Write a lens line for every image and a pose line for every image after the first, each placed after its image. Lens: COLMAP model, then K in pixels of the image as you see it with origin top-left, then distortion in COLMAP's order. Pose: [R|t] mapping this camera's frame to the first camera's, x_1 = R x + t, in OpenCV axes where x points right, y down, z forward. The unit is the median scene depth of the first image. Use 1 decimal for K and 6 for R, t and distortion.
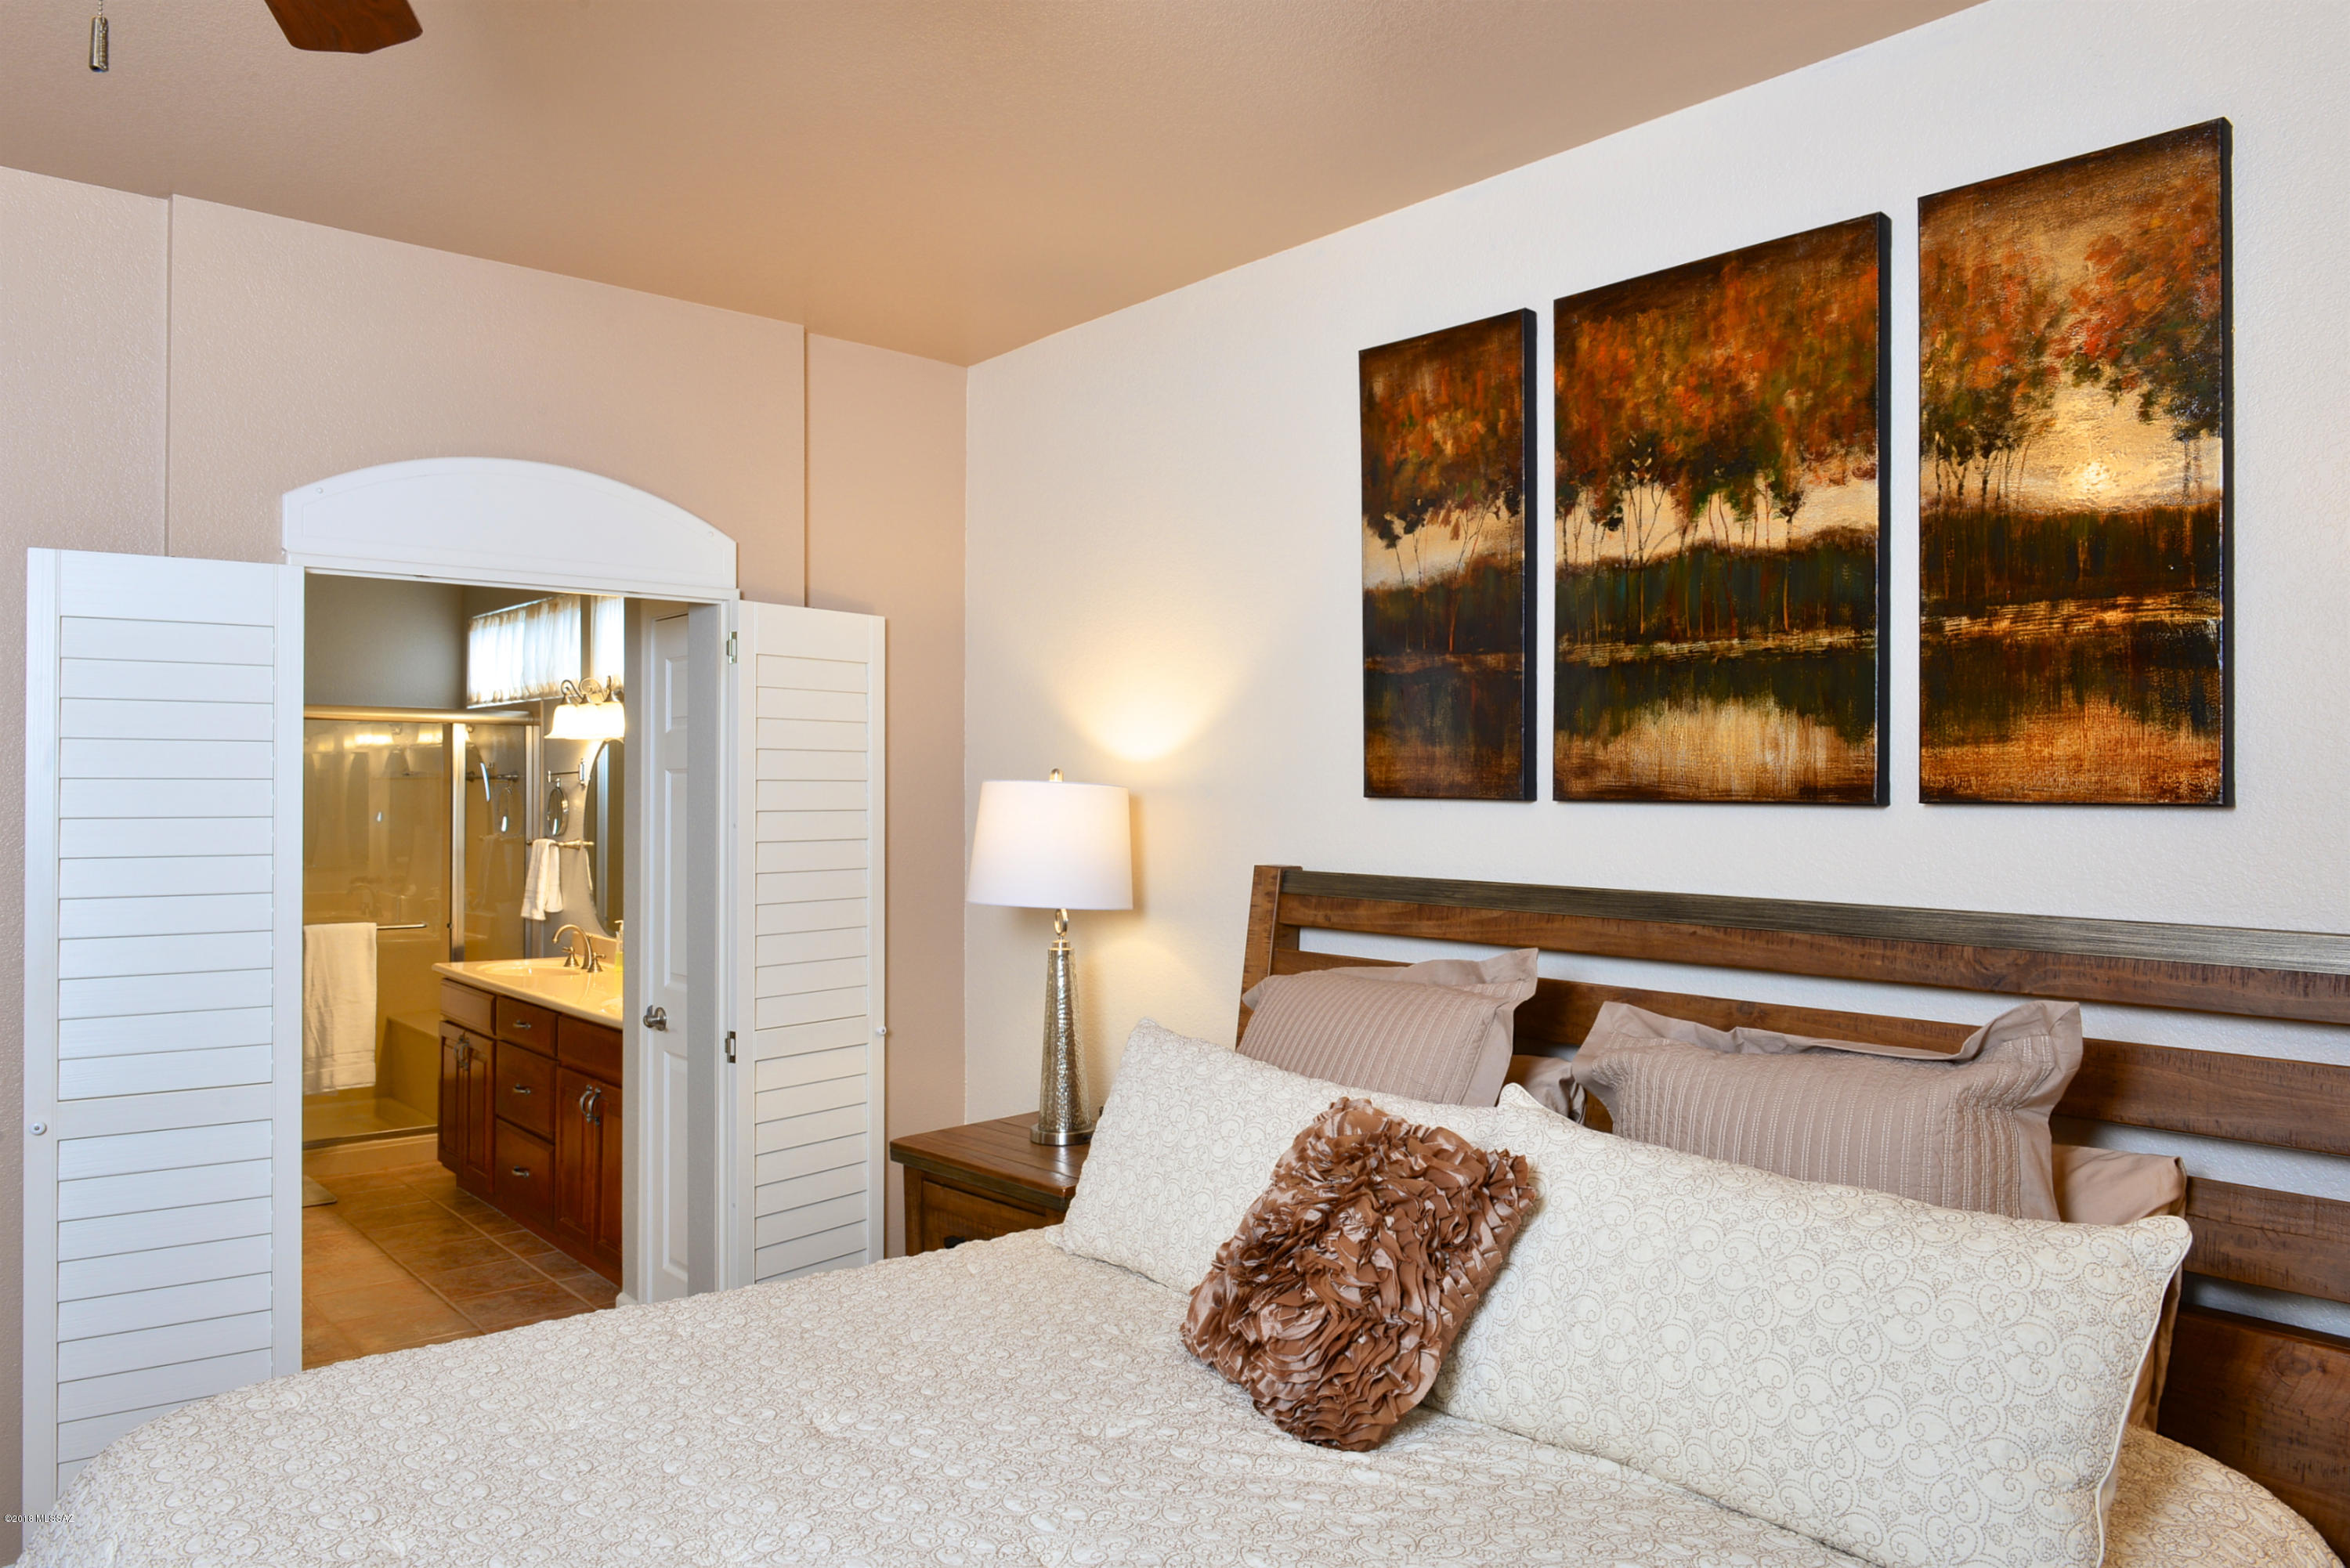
lens RADIAL K [[1613.4, 0, 1188.3], [0, 1613.4, 780.3], [0, 0, 1]] dist [-0.010112, -0.002710]
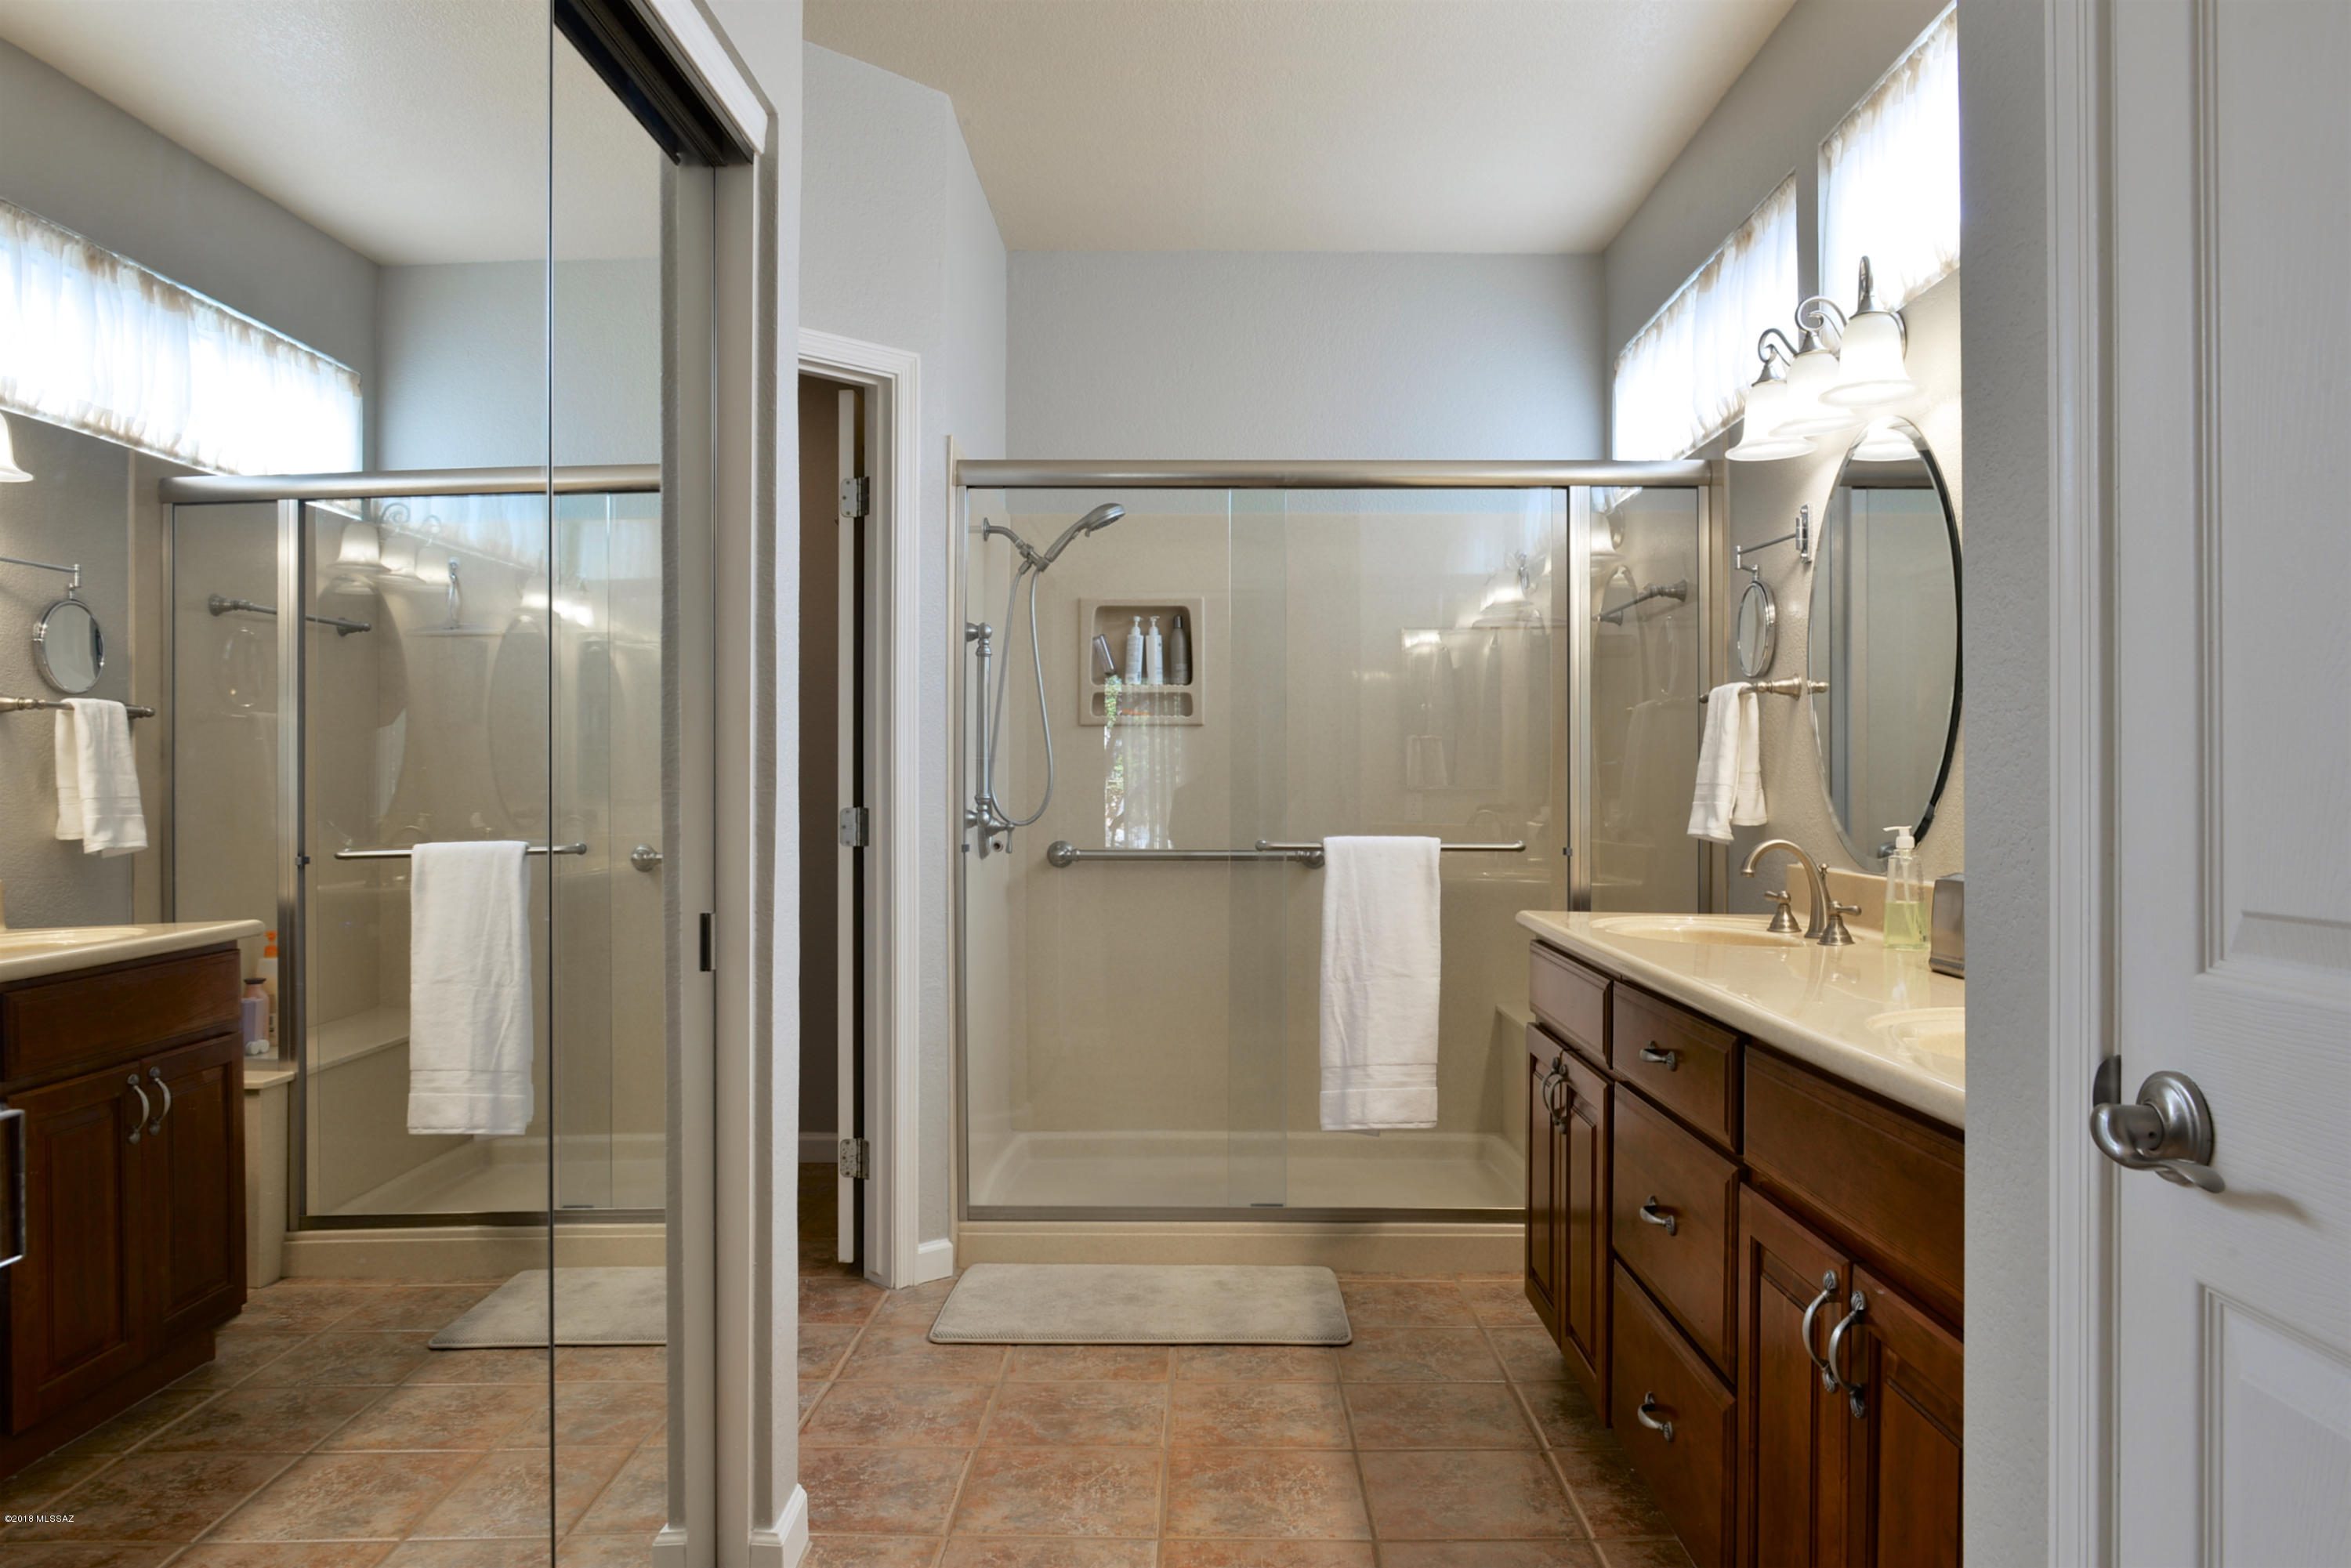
lens RADIAL K [[1614.1, 0, 1190.5], [0, 1614.1, 788.9], [0, 0, 1]] dist [-0.010112, -0.002710]
pose [[0.751586, -0.004601, -0.659619, -0.546752], [0.007512, 0.999971, 0.001584, 0.193806], [0.659592, -0.006145, 0.751598, 1.436147]]
